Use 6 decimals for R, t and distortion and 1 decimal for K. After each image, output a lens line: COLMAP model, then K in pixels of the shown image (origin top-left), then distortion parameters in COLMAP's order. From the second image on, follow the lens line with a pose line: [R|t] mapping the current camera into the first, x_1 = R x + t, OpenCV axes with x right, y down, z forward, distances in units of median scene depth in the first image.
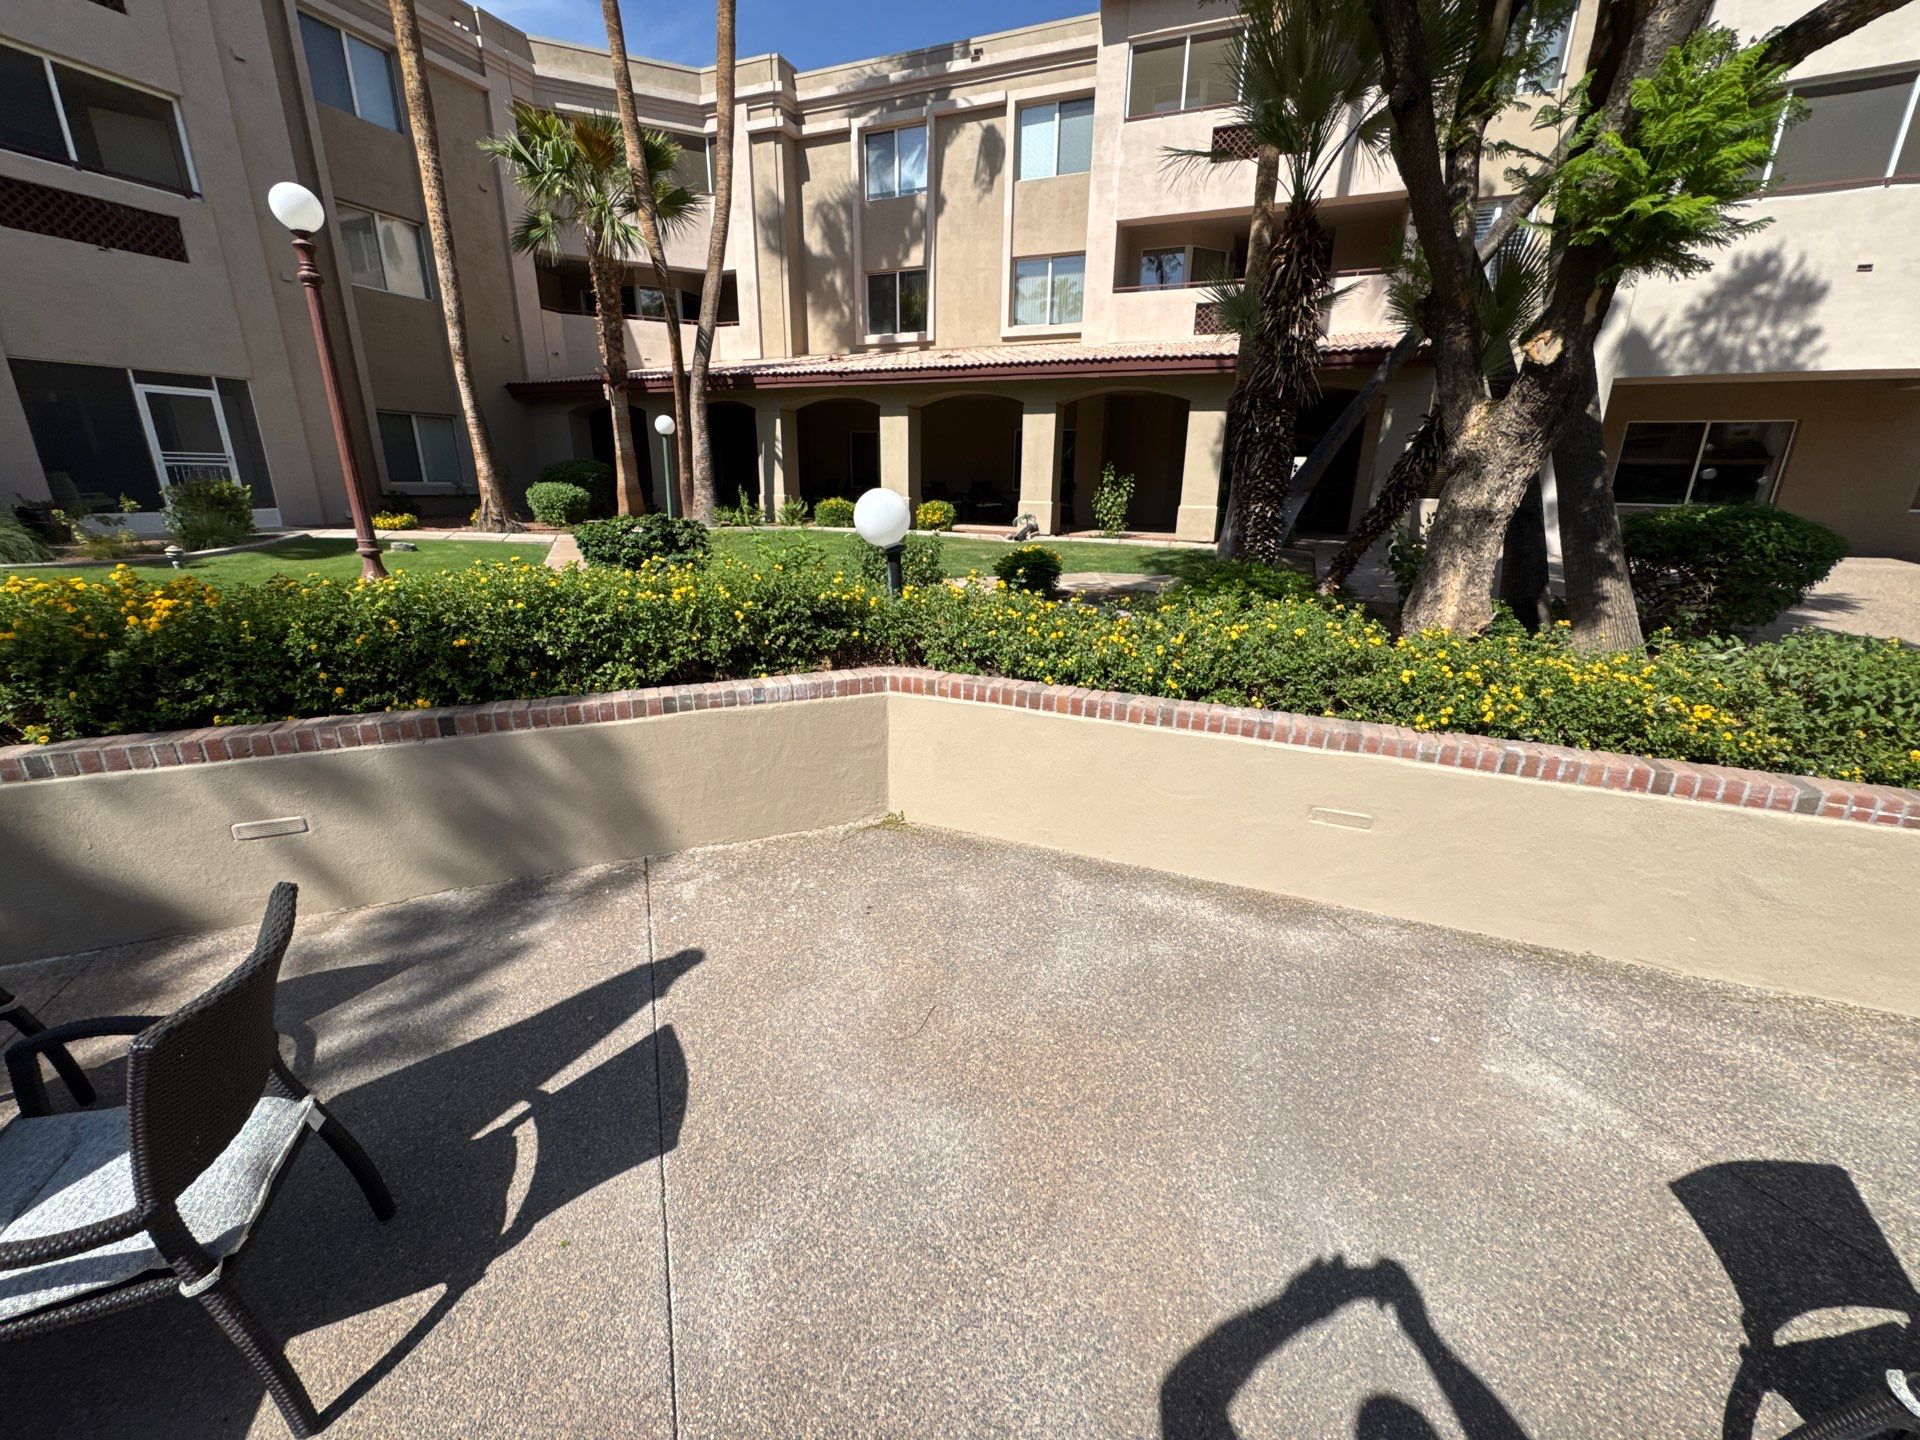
lens RADIAL K [[763.4, 0, 964.7], [0, 763.4, 721.7], [0, 0, 1]] dist [-0.004979, 0.000652]
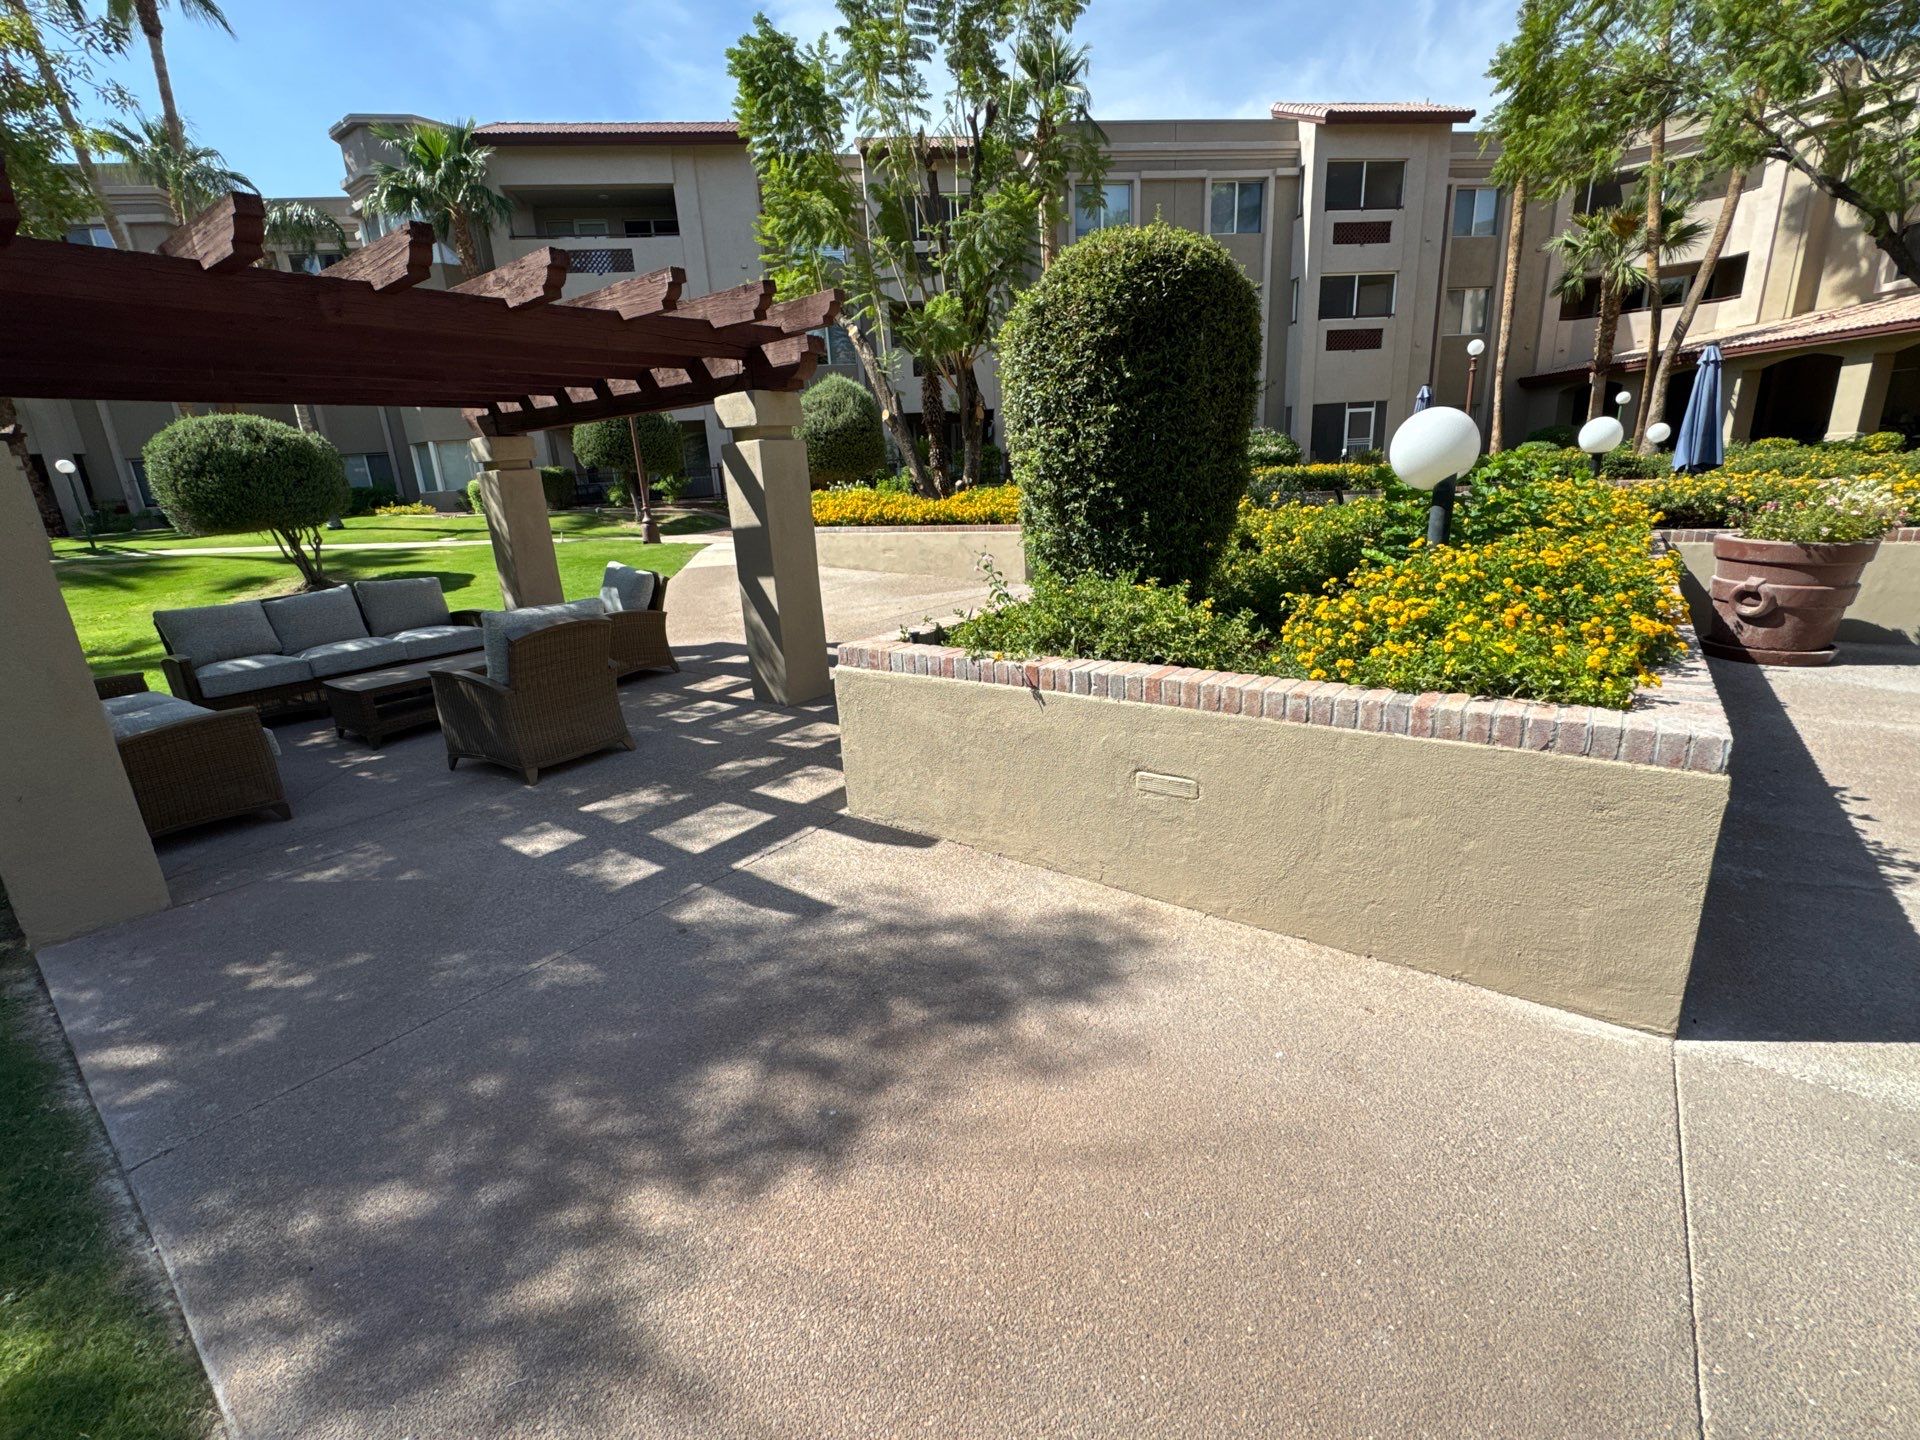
lens RADIAL K [[830.5, 0, 960.5], [0, 830.5, 718.0], [0, 0, 1]] dist [-0.000348, -0.001780]
pose [[0.496616, 0.199995, -0.844615, 0.407351], [-0.203860, 0.972747, 0.110470, 0.278547], [0.843691, 0.117322, 0.523853, -0.786350]]
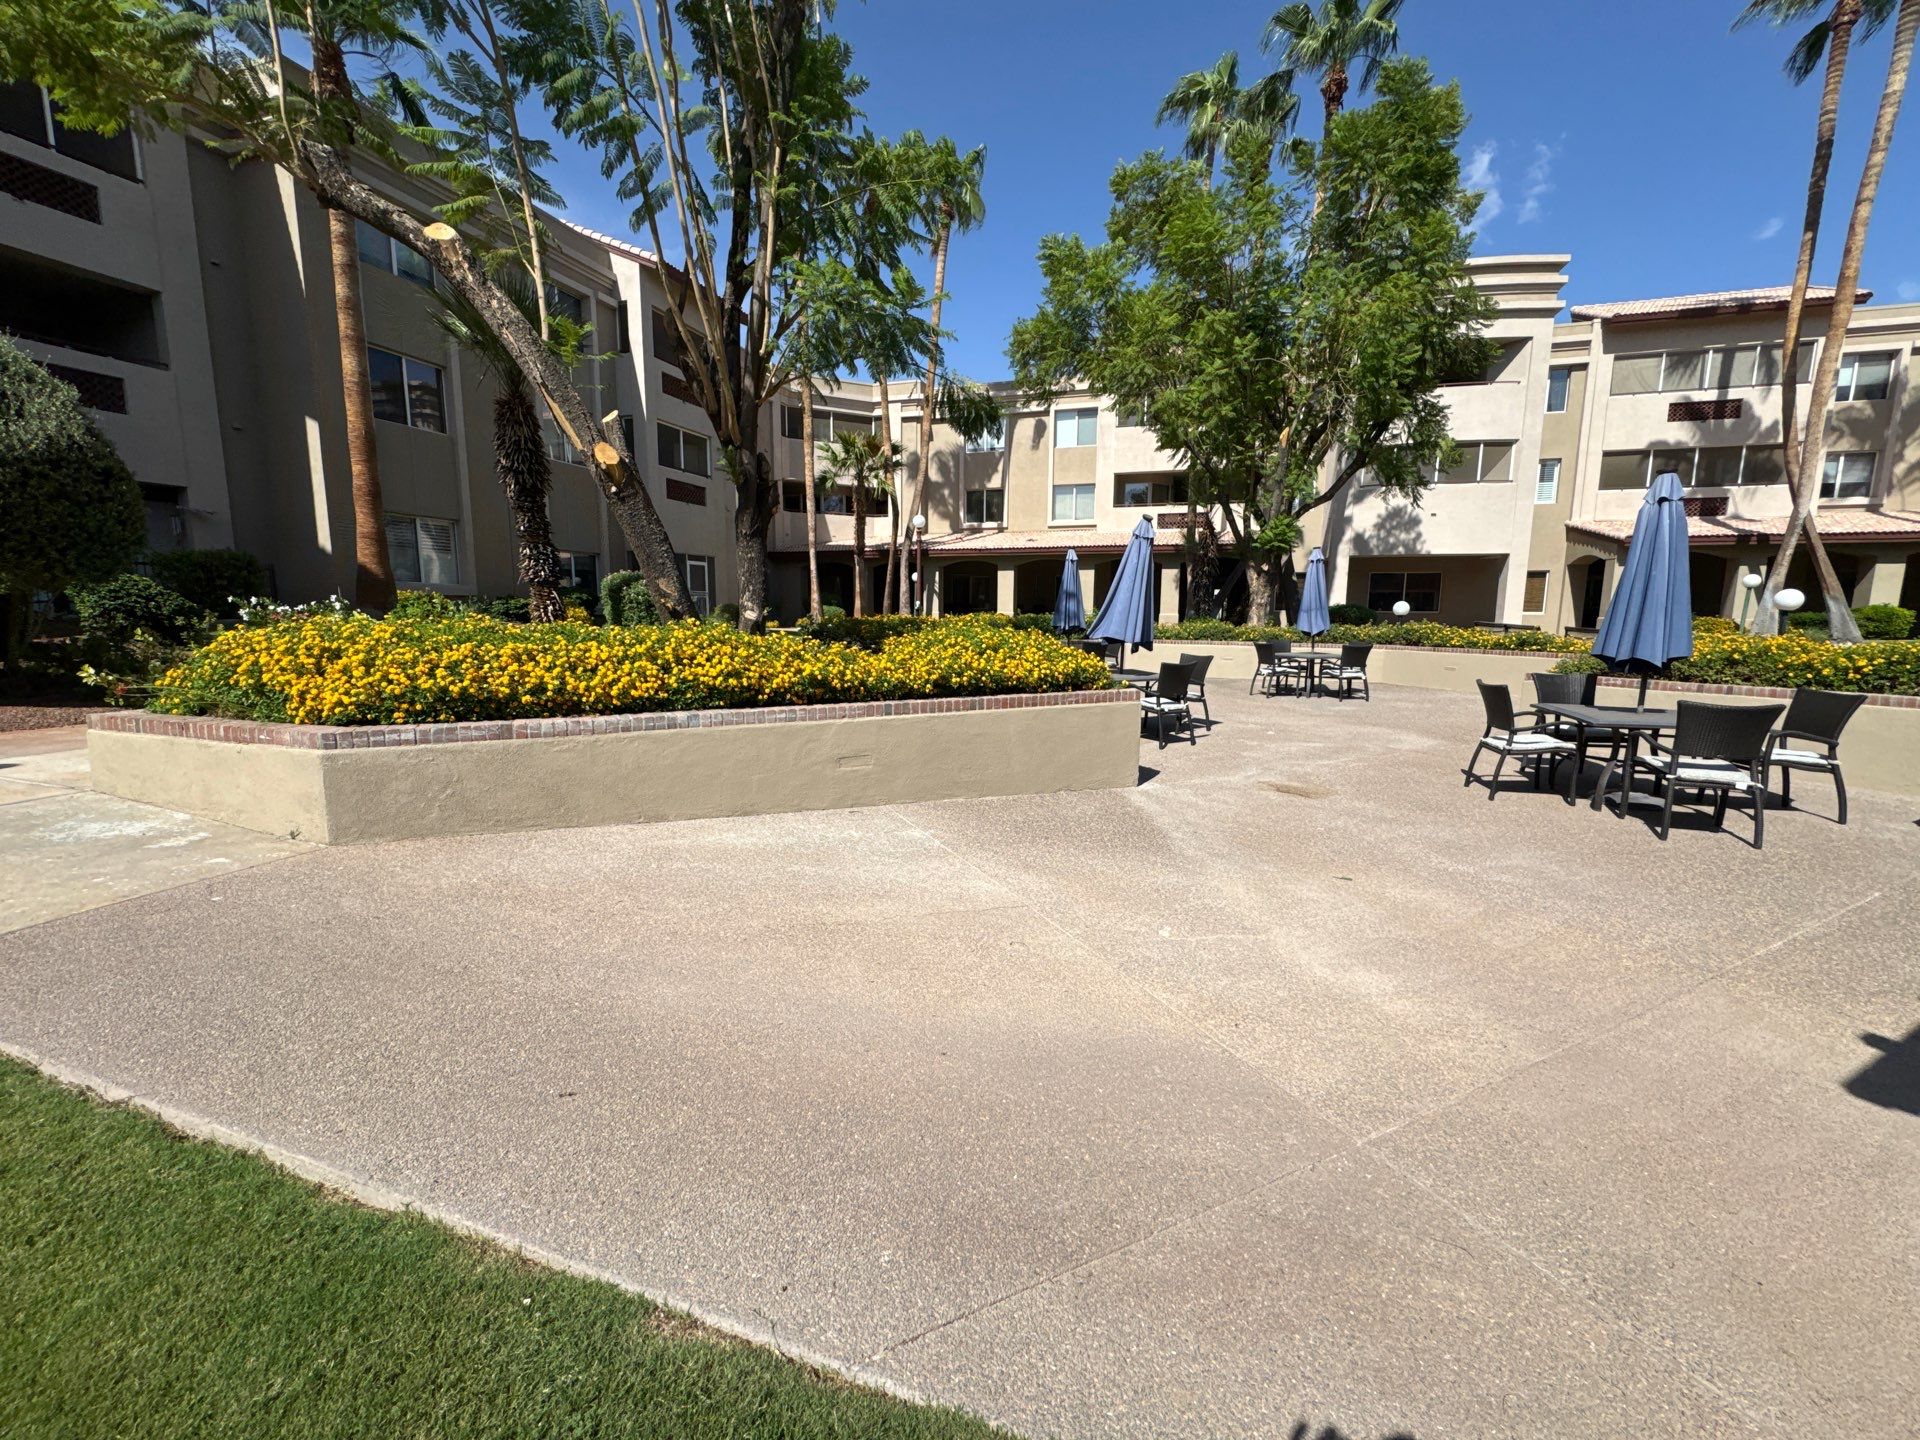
lens RADIAL K [[763.4, 0, 959.4], [0, 763.4, 724.7], [0, 0, 1]] dist [-0.004979, 0.000652]
pose [[0.997515, -0.018459, 0.068000, -0.333235], [0.028954, 0.987213, -0.156753, 0.263763], [-0.064237, 0.158333, 0.985294, -0.777032]]
